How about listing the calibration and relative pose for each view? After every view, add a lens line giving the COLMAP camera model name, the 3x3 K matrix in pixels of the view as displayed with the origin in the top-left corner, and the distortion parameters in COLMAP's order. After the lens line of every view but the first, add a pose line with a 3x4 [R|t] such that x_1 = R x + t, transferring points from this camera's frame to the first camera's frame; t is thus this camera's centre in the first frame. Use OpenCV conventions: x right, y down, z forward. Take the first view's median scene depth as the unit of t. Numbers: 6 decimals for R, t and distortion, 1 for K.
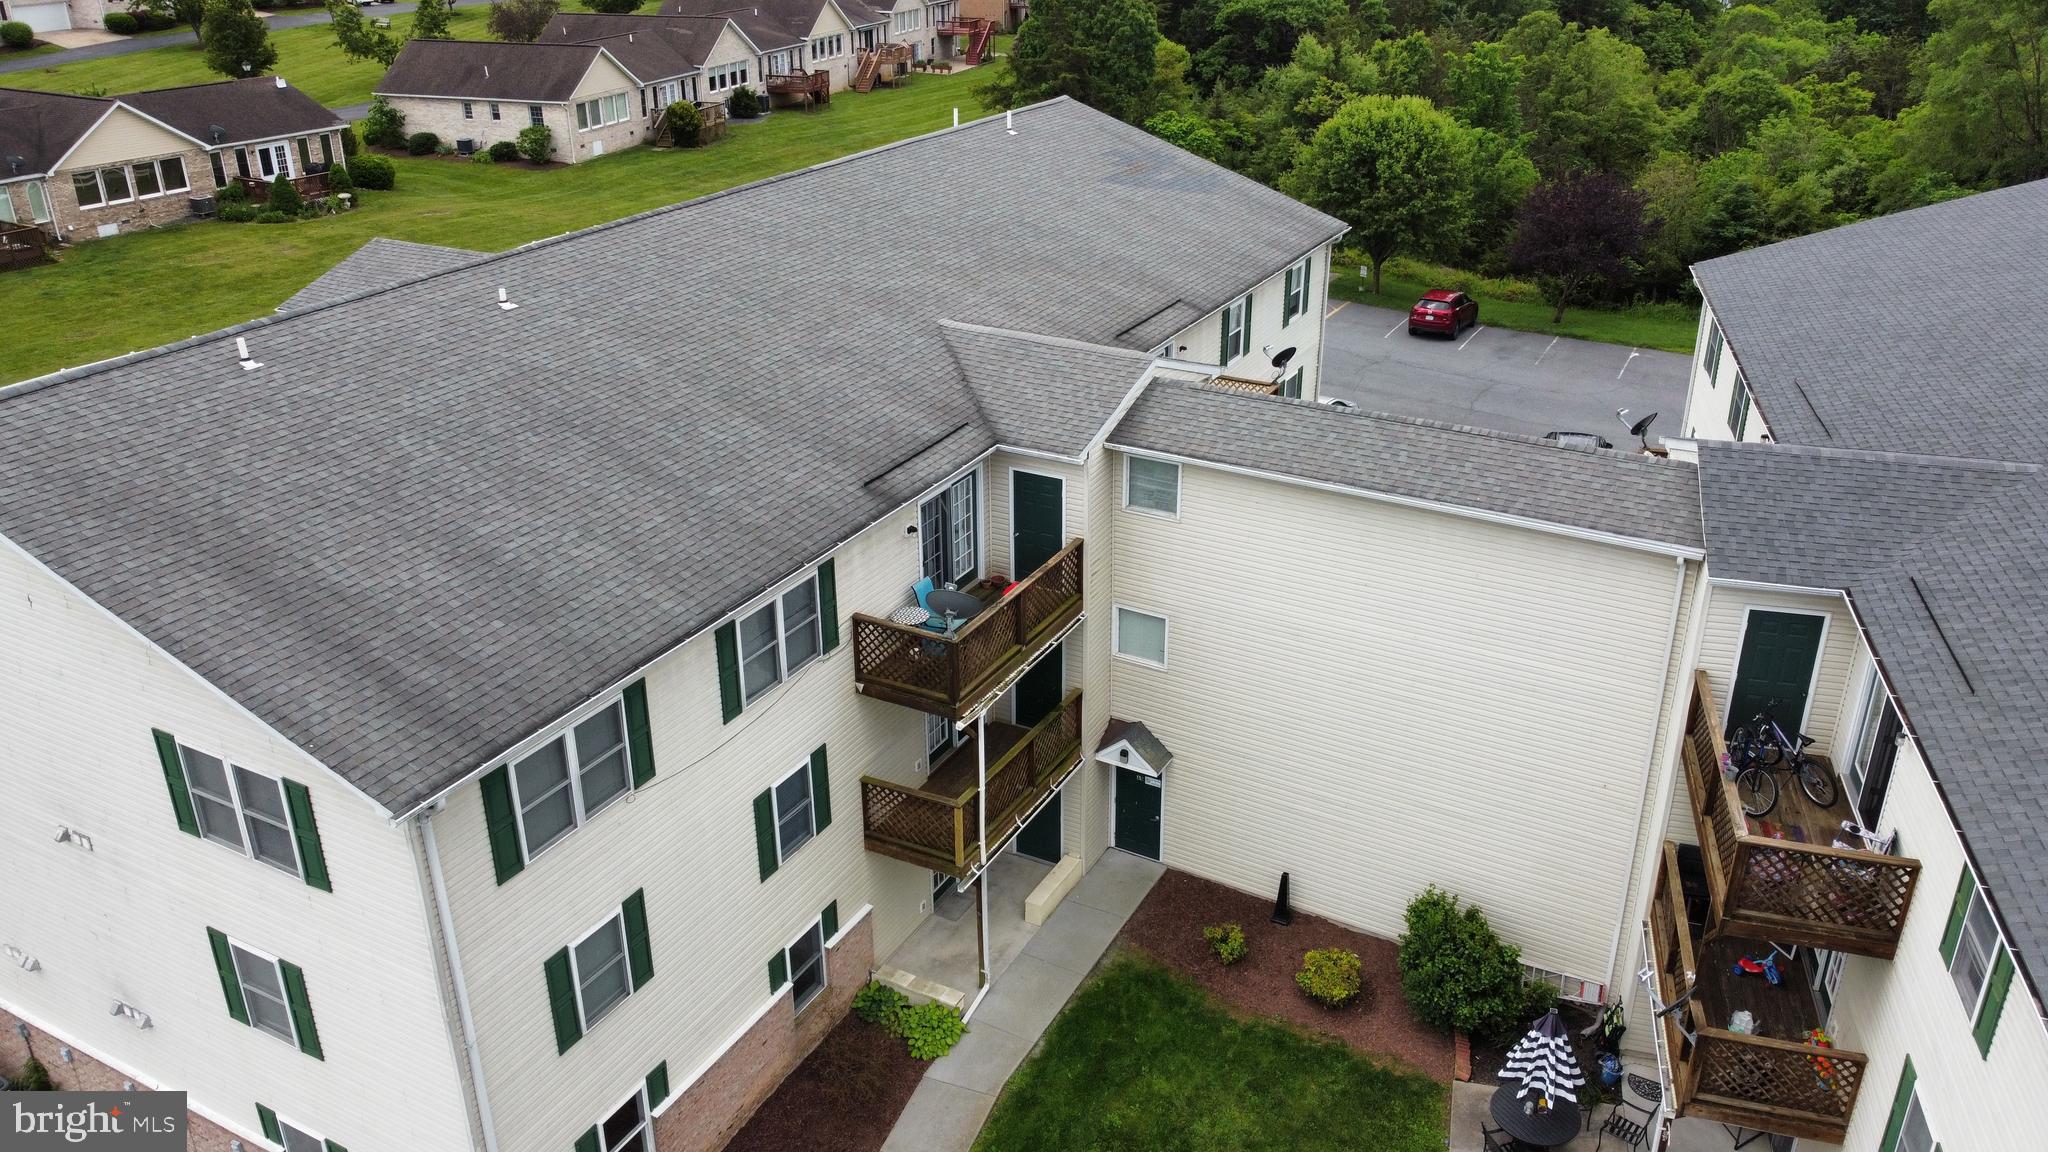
lens RADIAL K [[1565.9, 0, 1017.0], [0, 1565.9, 567.4], [0, 0, 1]] dist [-0.002139, -0.007516]
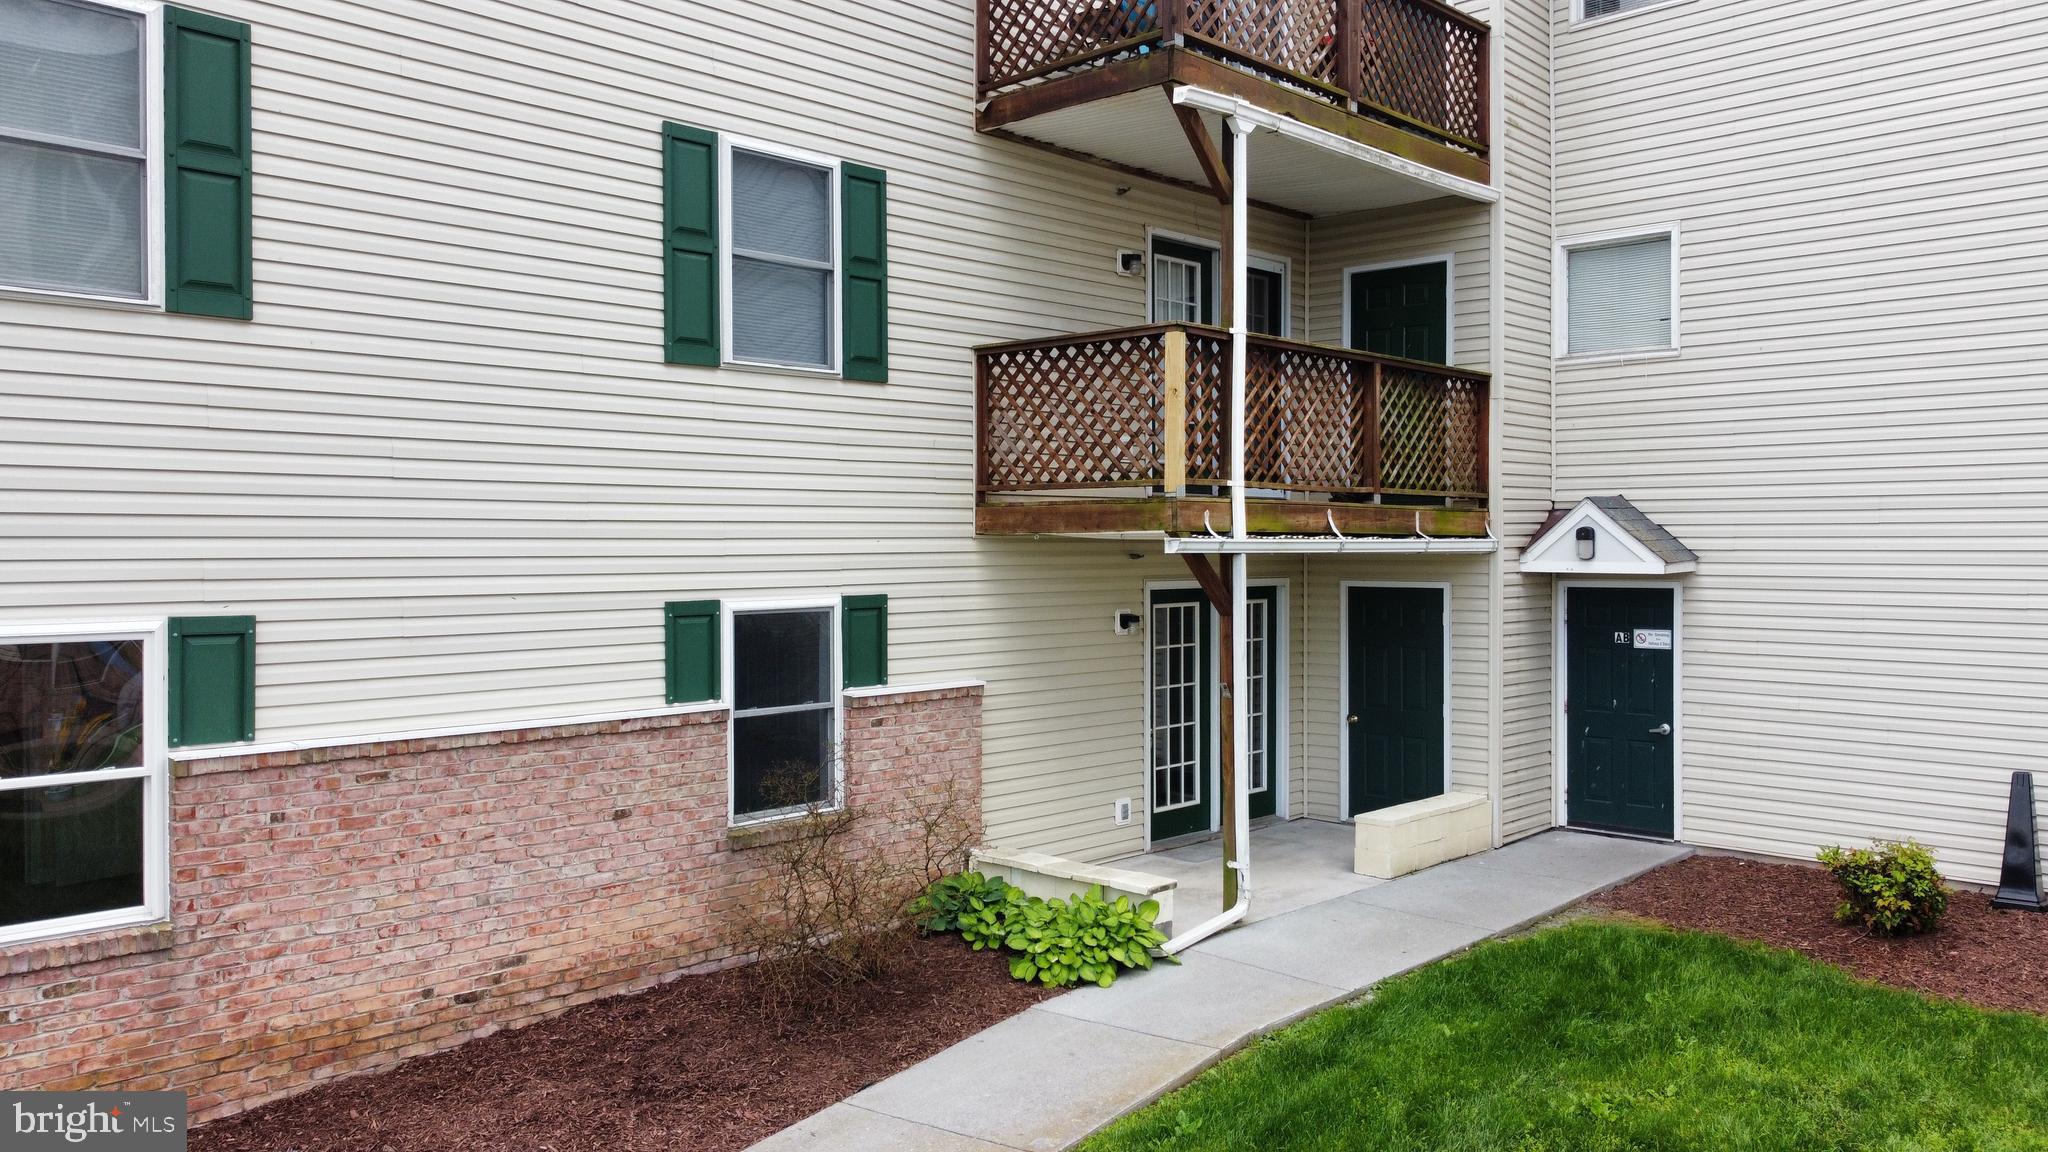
lens RADIAL K [[1565.9, 0, 1013.3], [0, 1565.9, 567.5], [0, 0, 1]] dist [-0.002139, -0.007516]
pose [[0.965082, 0.011093, -0.261713, 0.030898], [-0.115278, 0.915139, -0.386305, 0.378058], [0.235219, 0.402986, 0.884463, 0.646423]]
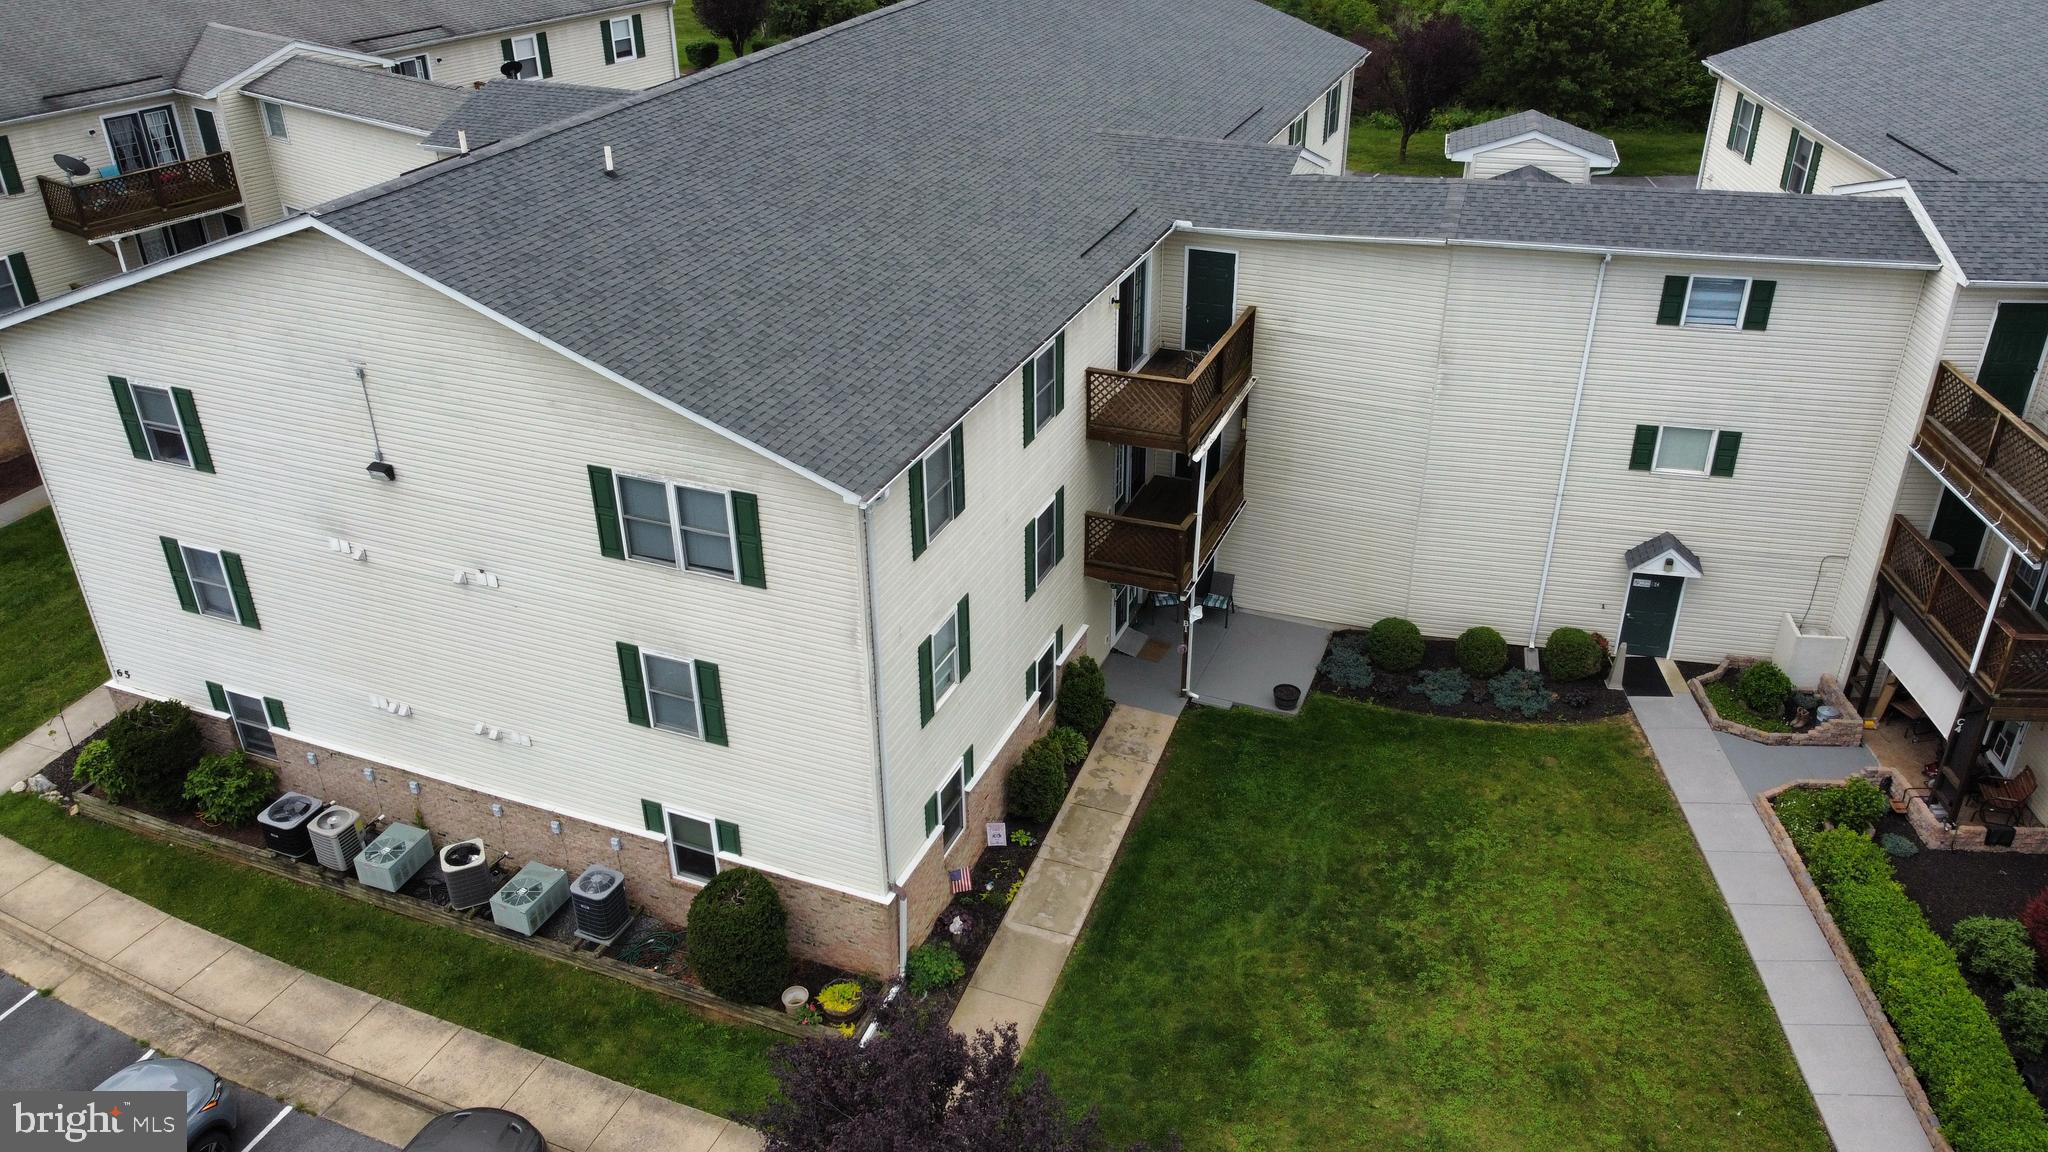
lens RADIAL K [[1565.9, 0, 1018.1], [0, 1565.9, 573.7], [0, 0, 1]] dist [-0.002139, -0.007516]
pose [[0.994432, -0.057046, 0.088609, -0.261117], [0.049365, 0.995021, 0.086581, 0.075638], [-0.093107, -0.081725, 0.992296, -0.152615]]
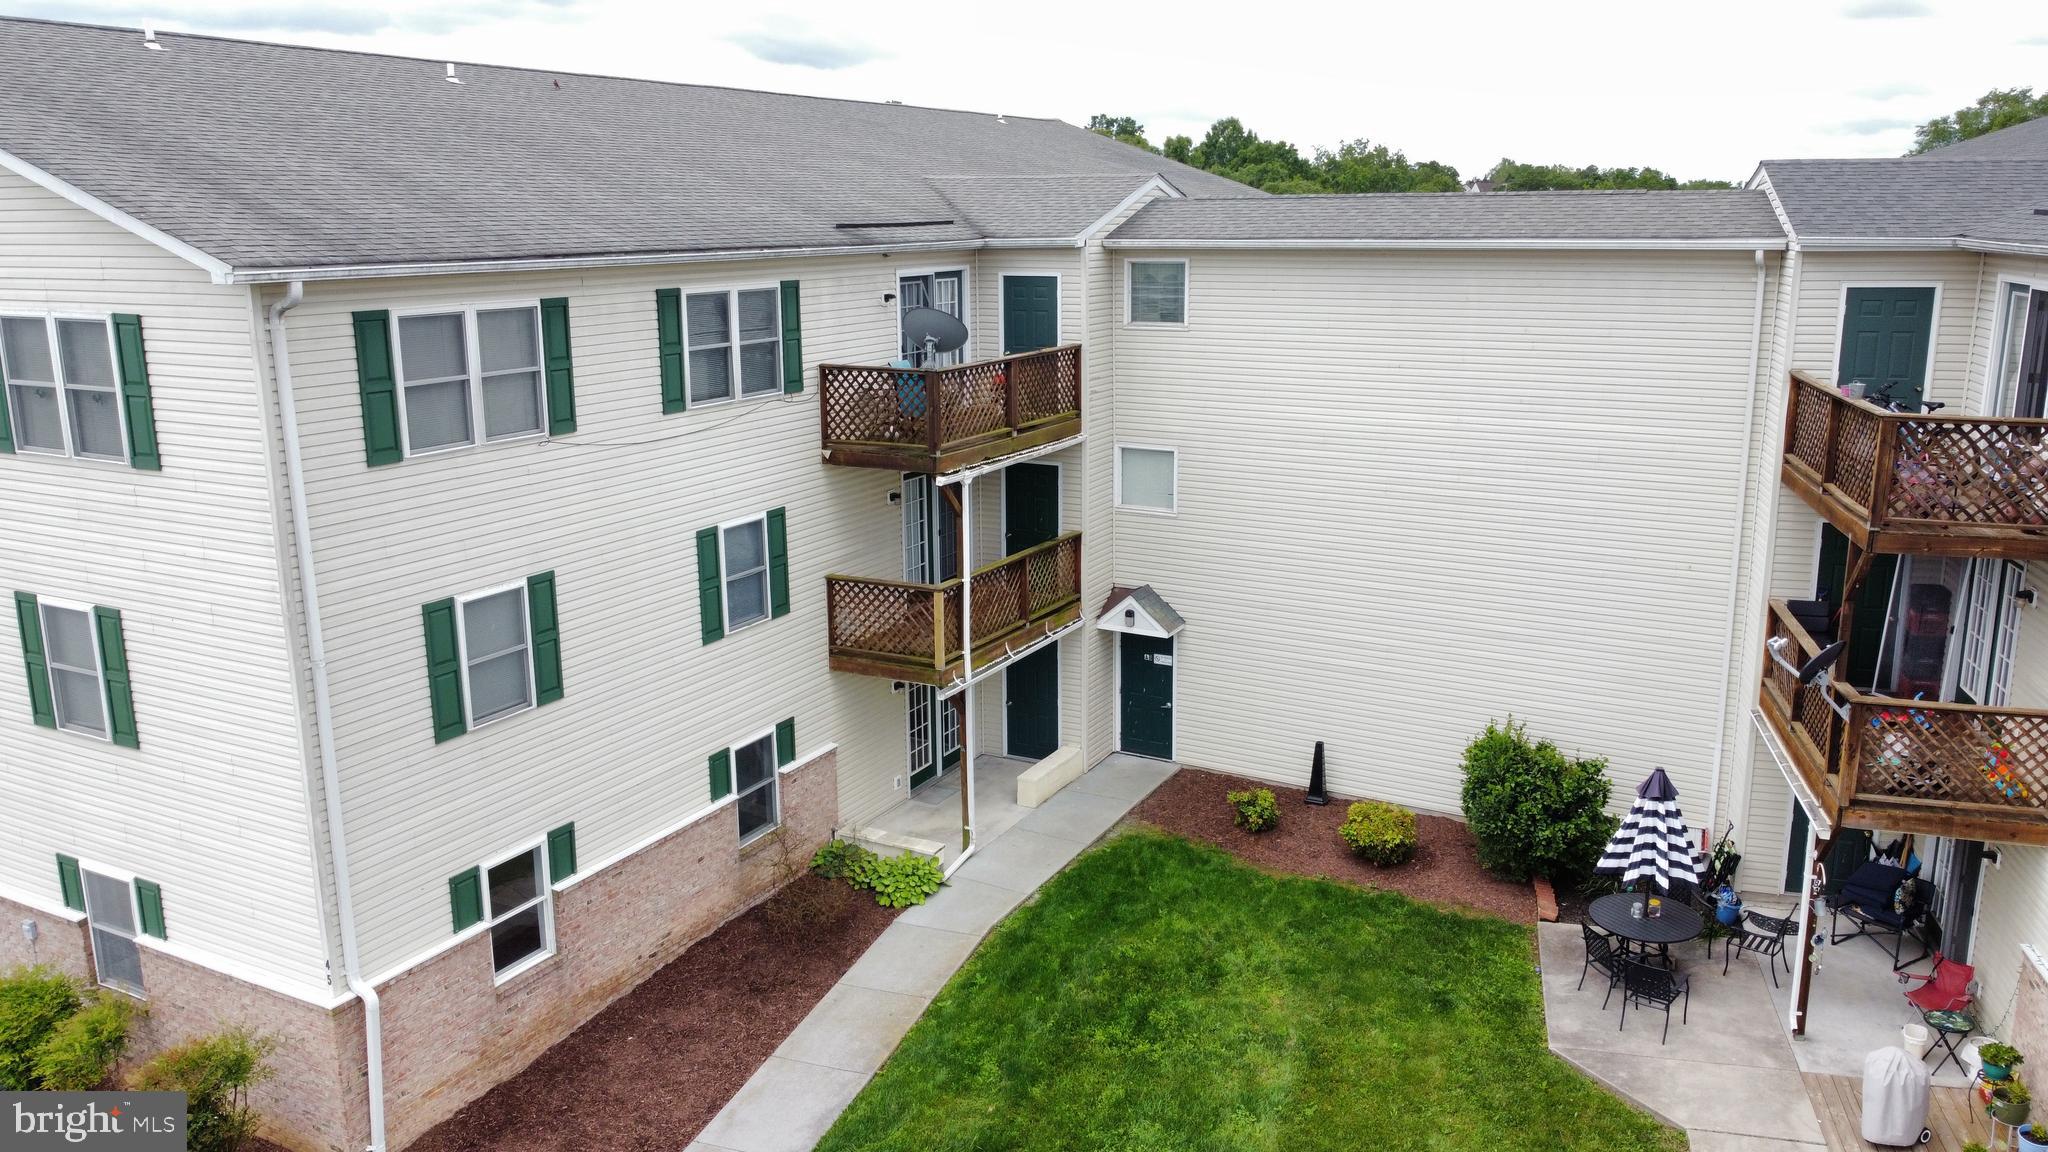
lens RADIAL K [[1565.9, 0, 1018.3], [0, 1565.9, 569.5], [0, 0, 1]] dist [-0.002139, -0.007516]
pose [[0.999979, -0.000522, 0.006414, 0.000573], [0.001791, 0.979928, -0.199344, 0.312567], [-0.006182, 0.199352, 0.979909, 0.159338]]
